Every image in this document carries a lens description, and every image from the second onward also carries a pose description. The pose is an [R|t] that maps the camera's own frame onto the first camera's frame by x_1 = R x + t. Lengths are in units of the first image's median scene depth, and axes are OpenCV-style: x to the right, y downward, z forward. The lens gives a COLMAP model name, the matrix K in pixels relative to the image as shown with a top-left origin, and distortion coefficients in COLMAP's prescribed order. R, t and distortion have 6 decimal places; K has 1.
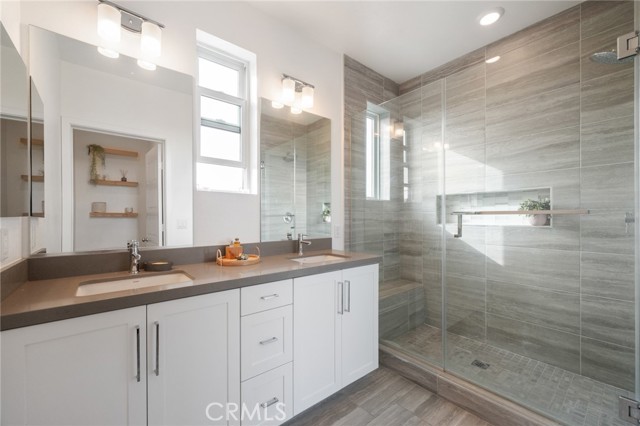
lens RADIAL K [[255.9, 0, 307.6], [0, 255.9, 218.4], [0, 0, 1]] dist [-0.000488, 0.000645]
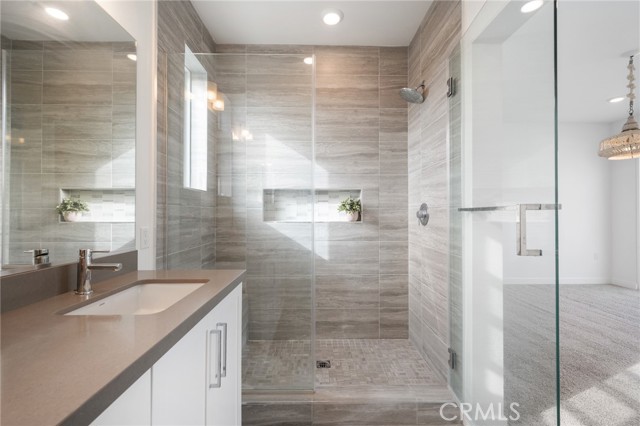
lens RADIAL K [[275.2, 0, 321.2], [0, 275.2, 211.6], [0, 0, 1]] dist [0.000315, -0.000153]
pose [[0.602655, 0.007156, 0.797970, -0.165698], [0.002180, 0.999941, -0.010613, -0.002736], [-0.797999, 0.008136, 0.602604, 0.346359]]
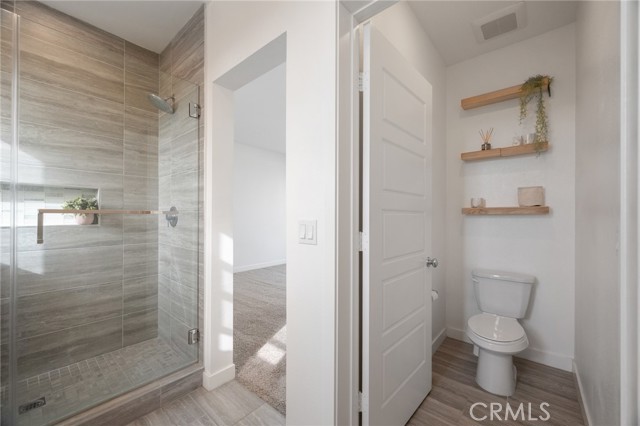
lens RADIAL K [[255.9, 0, 324.3], [0, 255.9, 215.0], [0, 0, 1]] dist [-0.000488, 0.000645]
pose [[-0.204418, 0.005169, 0.978870, -0.257387], [0.001498, 0.999987, -0.004968, -0.003098], [-0.978883, 0.000451, -0.204423, 0.273704]]
